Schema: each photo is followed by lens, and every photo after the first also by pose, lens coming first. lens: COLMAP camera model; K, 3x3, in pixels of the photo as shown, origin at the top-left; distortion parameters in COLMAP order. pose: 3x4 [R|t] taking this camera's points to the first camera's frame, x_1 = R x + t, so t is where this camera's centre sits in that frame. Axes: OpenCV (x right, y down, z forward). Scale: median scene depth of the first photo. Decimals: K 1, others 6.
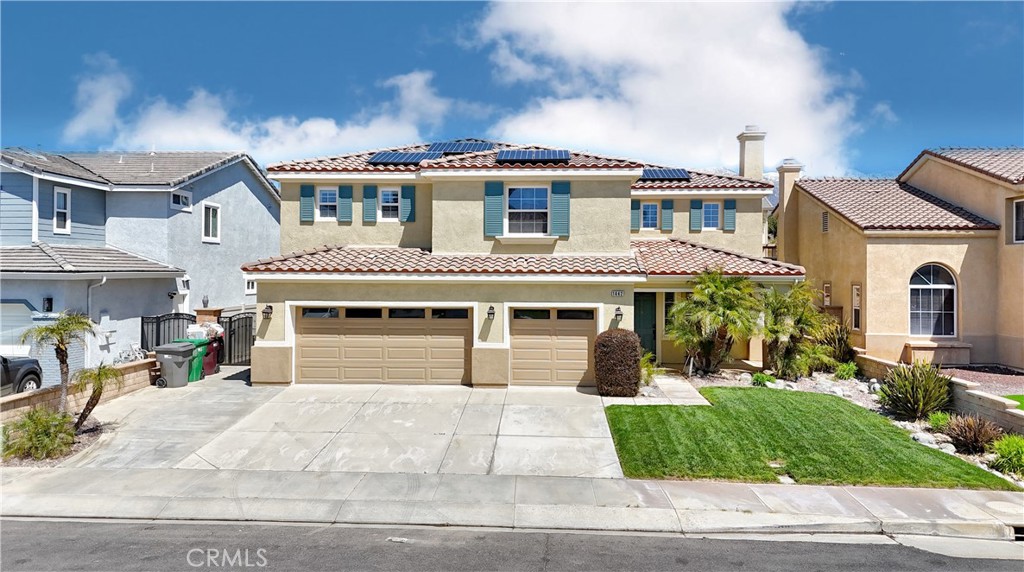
lens RADIAL K [[729.6, 0, 512.0], [0, 729.6, 286.0], [0, 0, 1]] dist [0.041651, -0.003005]
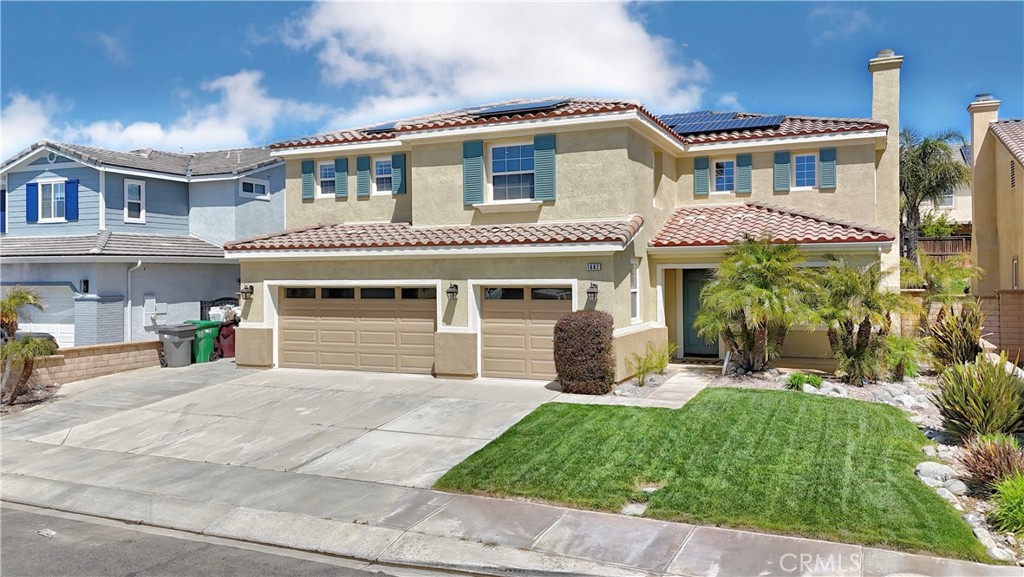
lens RADIAL K [[763.3, 0, 512.0], [0, 763.3, 288.5], [0, 0, 1]] dist [0.033777, -0.001523]
pose [[0.936394, -0.006223, -0.350896, 0.334318], [0.006993, 0.999975, 0.000928, 0.030833], [0.350882, -0.003323, 0.936414, 0.169304]]
